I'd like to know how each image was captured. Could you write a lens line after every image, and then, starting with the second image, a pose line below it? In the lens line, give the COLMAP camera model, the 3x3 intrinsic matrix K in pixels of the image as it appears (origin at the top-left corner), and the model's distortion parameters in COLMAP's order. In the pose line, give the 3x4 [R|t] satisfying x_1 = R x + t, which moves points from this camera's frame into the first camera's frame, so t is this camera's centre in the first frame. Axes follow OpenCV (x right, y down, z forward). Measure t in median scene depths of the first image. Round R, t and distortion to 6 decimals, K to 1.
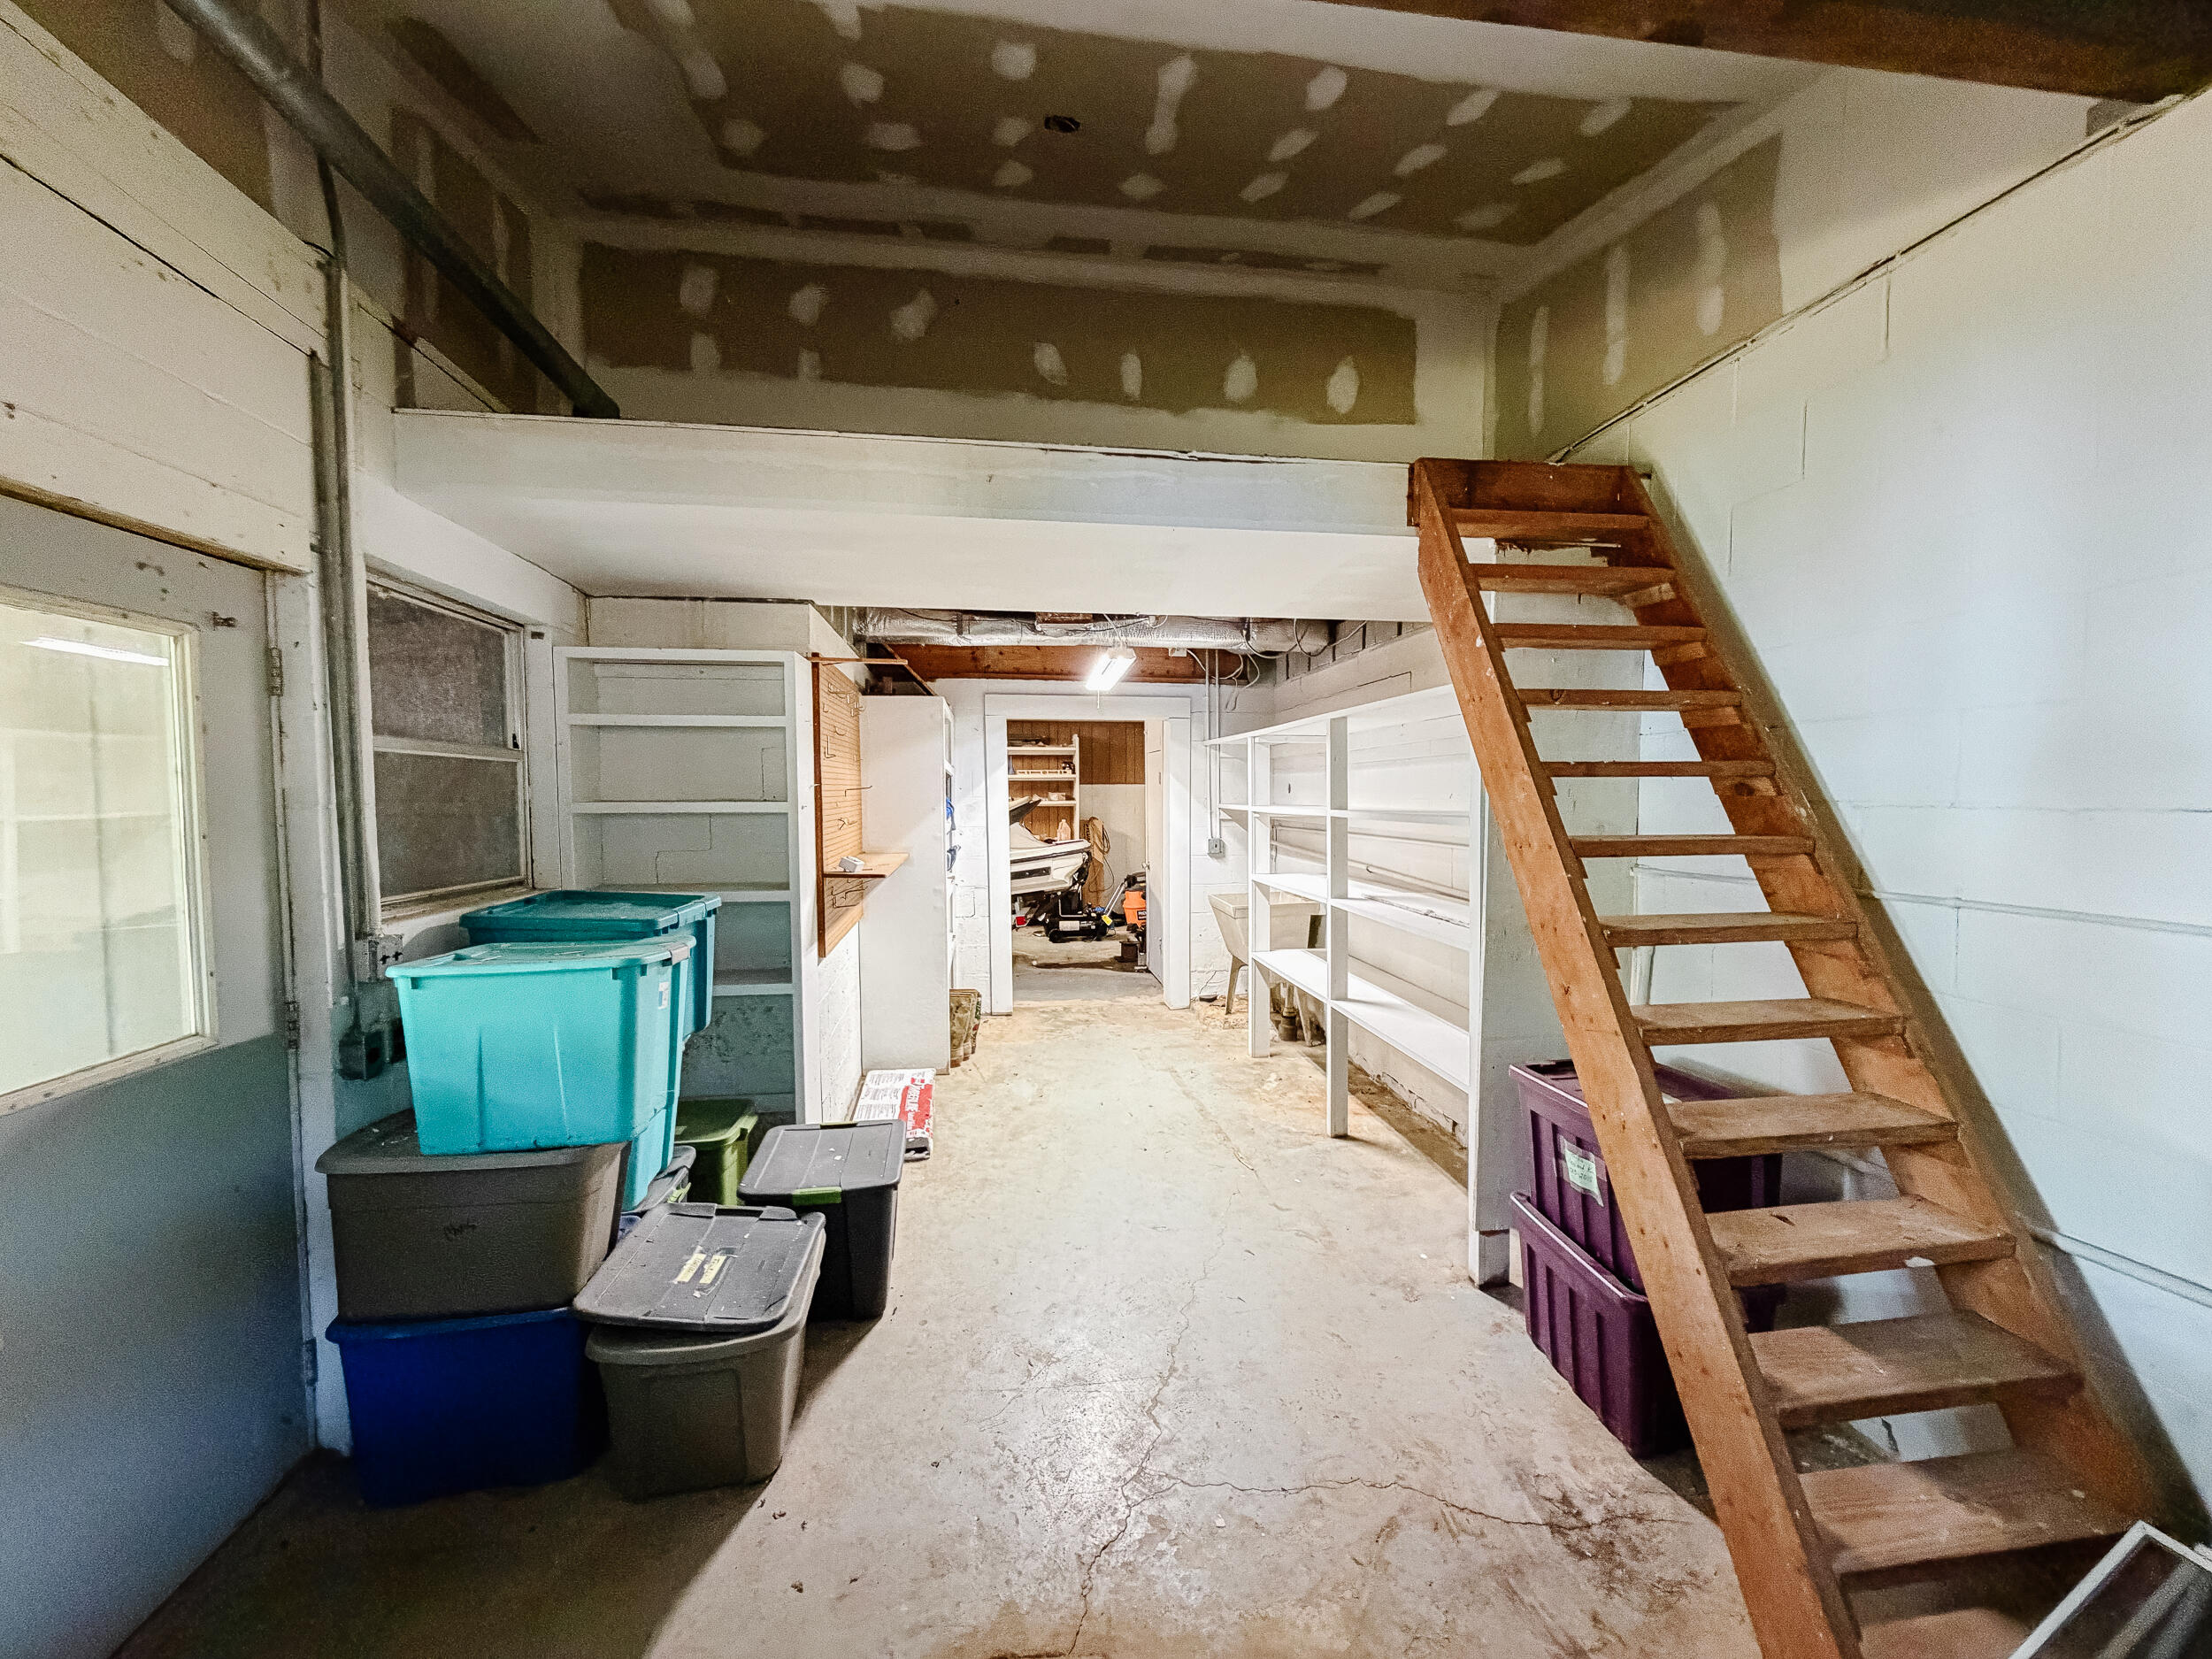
lens RADIAL K [[890.1, 0, 1113.5], [0, 890.1, 829.2], [0, 0, 1]] dist [-0.000253, -0.000808]
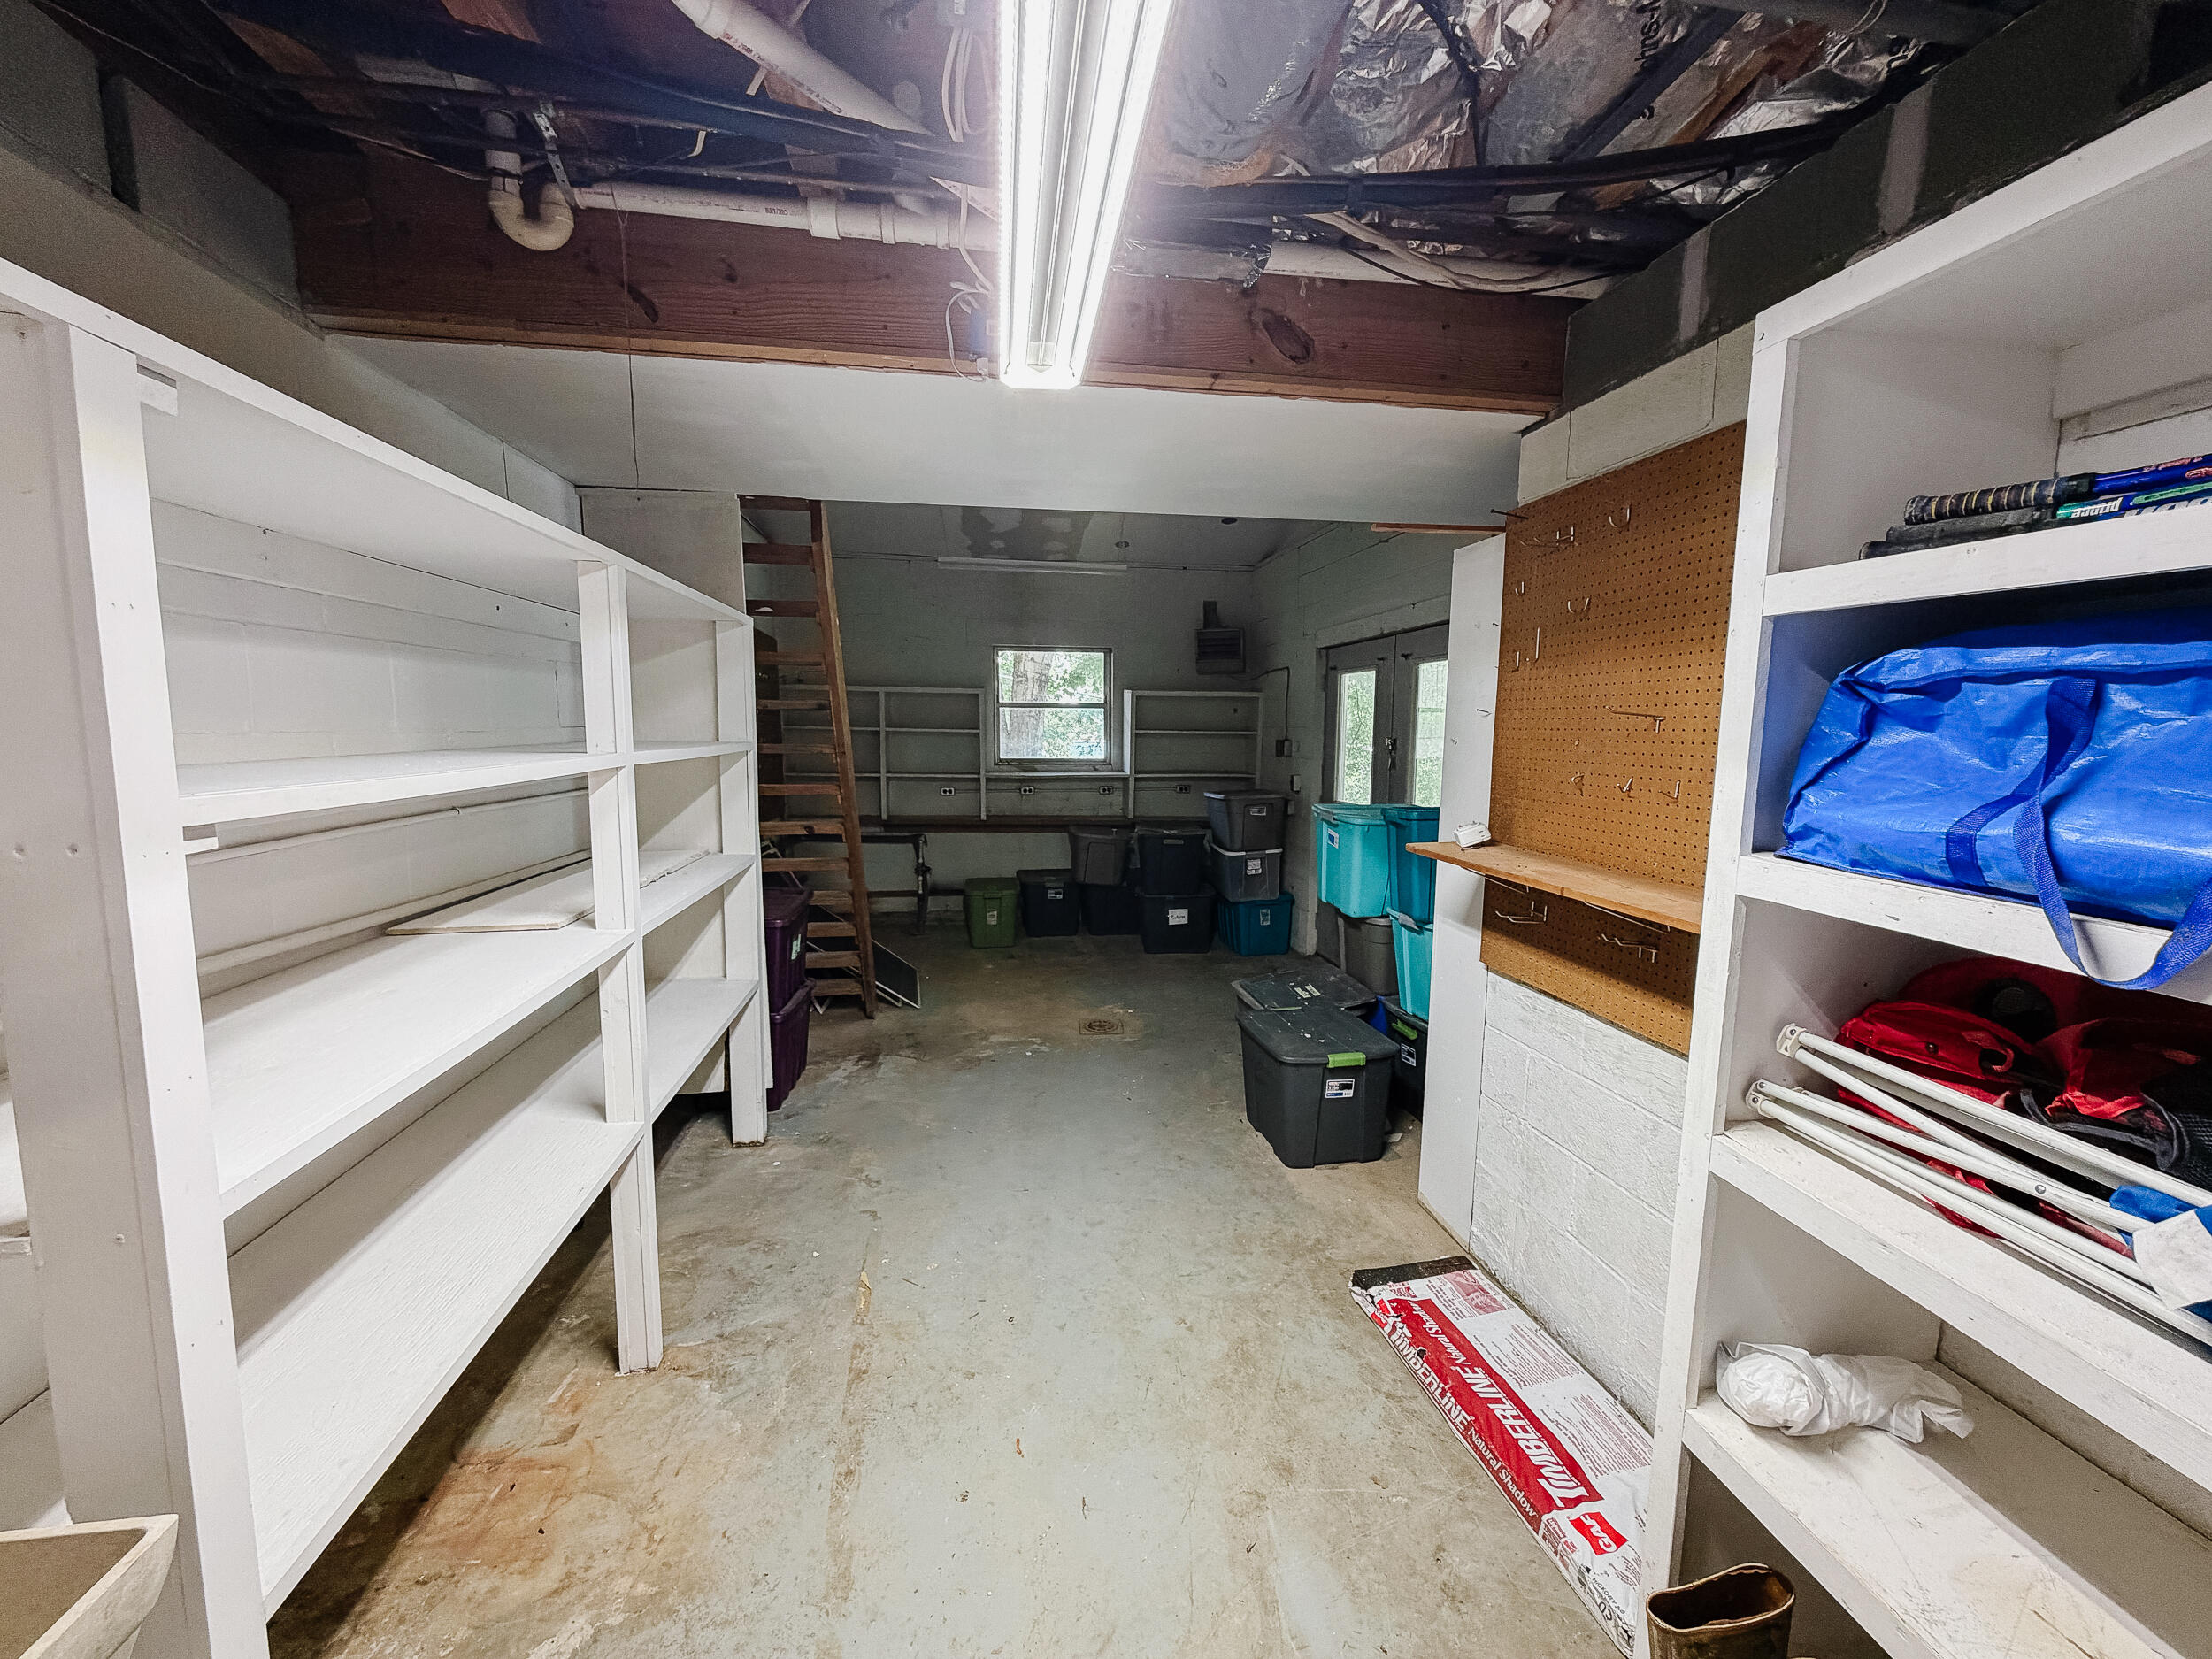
lens RADIAL K [[890.1, 0, 1104.7], [0, 890.1, 823.4], [0, 0, 1]] dist [-0.000253, -0.000808]
pose [[-0.999950, -0.000203, -0.009996, -0.019950], [-0.001825, 0.986702, 0.162530, -0.062001], [0.009830, 0.162540, -0.986653, 1.421924]]
